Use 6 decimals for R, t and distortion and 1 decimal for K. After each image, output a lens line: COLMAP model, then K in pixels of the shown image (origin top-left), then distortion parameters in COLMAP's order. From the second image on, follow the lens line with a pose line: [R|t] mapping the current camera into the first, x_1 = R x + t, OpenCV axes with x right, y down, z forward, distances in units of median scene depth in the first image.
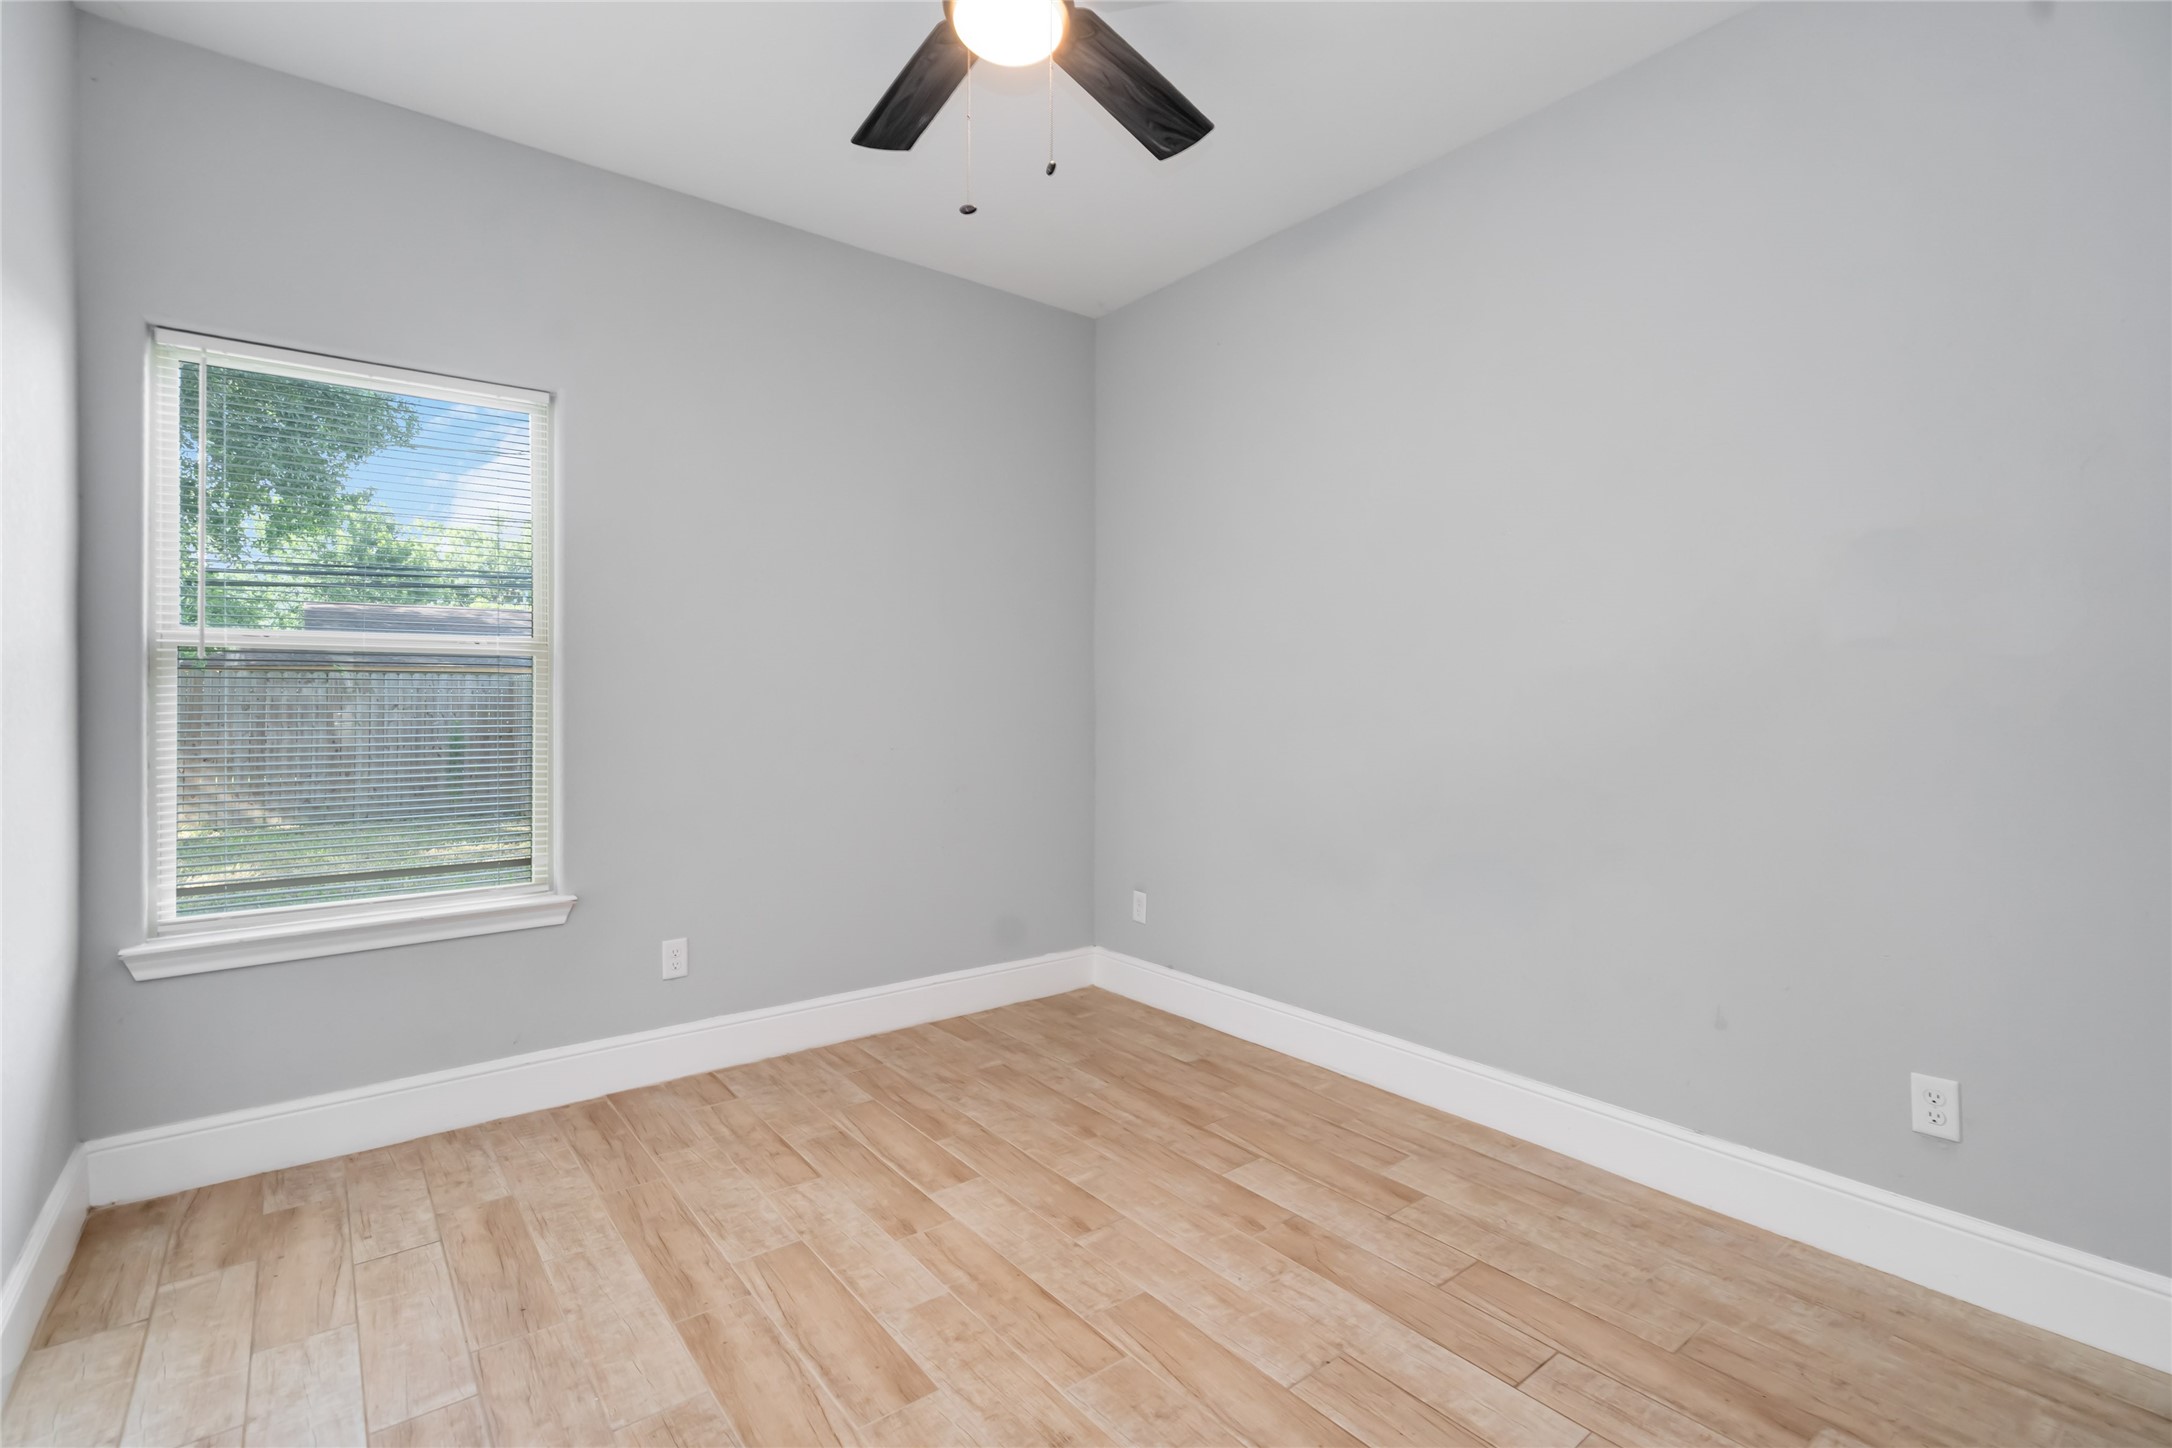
lens RADIAL K [[987.0, 0, 1084.0], [0, 987.0, 710.5], [0, 0, 1]] dist [-0.005006, 0.001392]
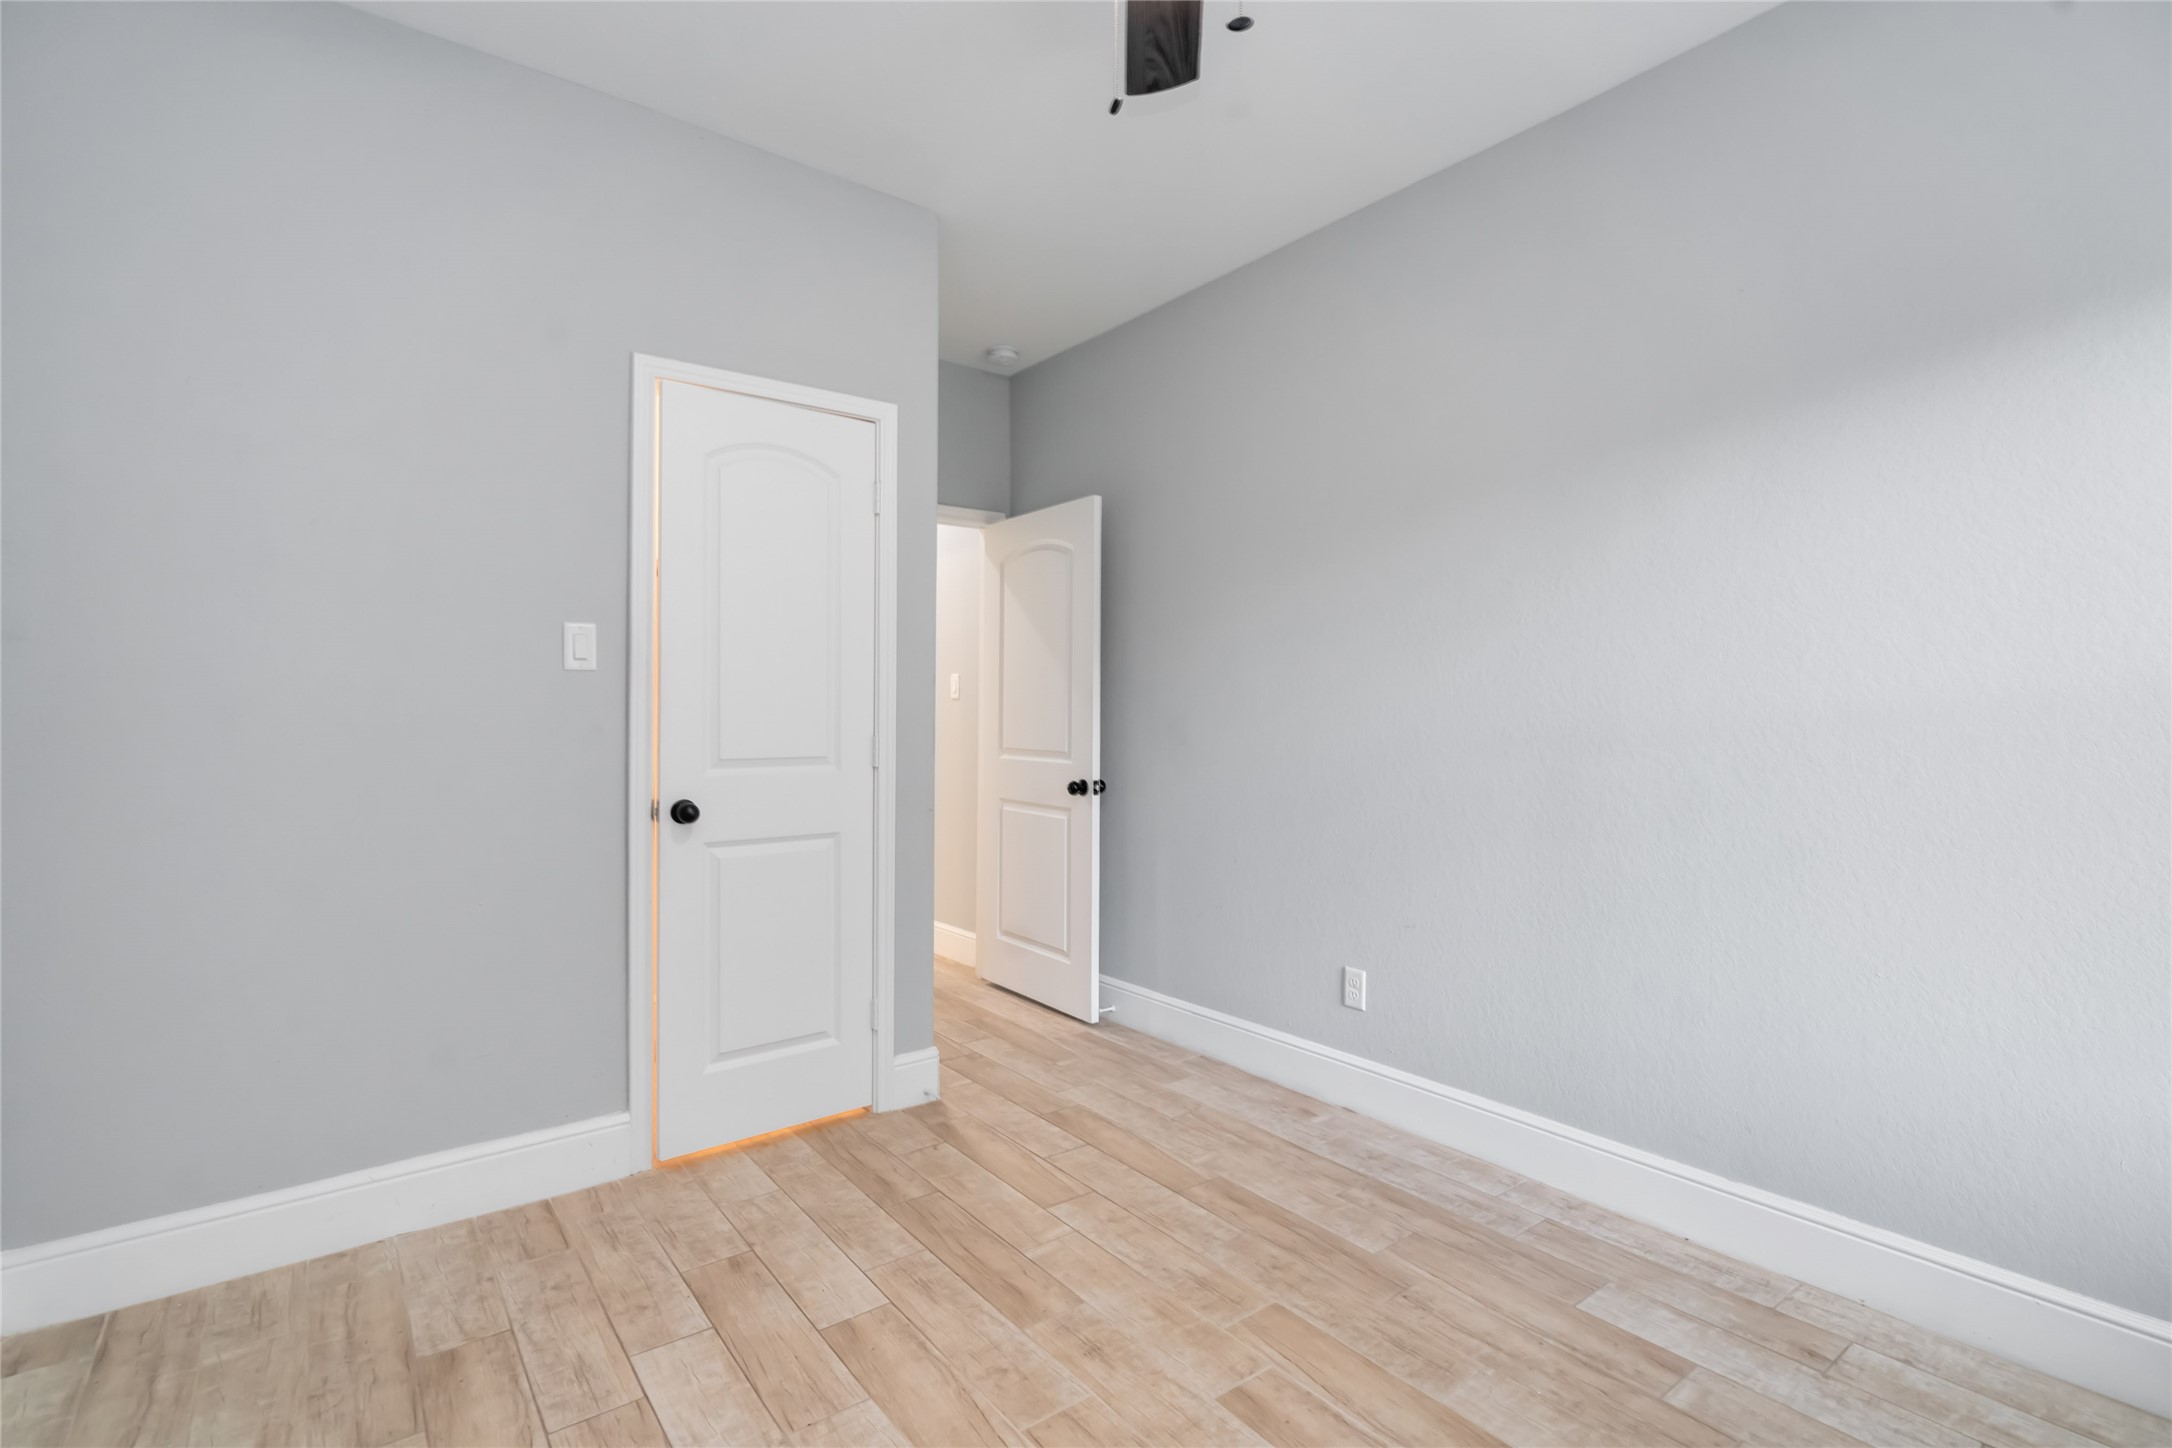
lens RADIAL K [[987.0, 0, 1091.6], [0, 987.0, 720.2], [0, 0, 1]] dist [-0.005006, 0.001392]
pose [[-0.999929, -0.006230, 0.010187, -0.026918], [-0.006022, 0.999775, 0.020341, -0.031936], [-0.010311, 0.020278, -0.999741, 2.014233]]
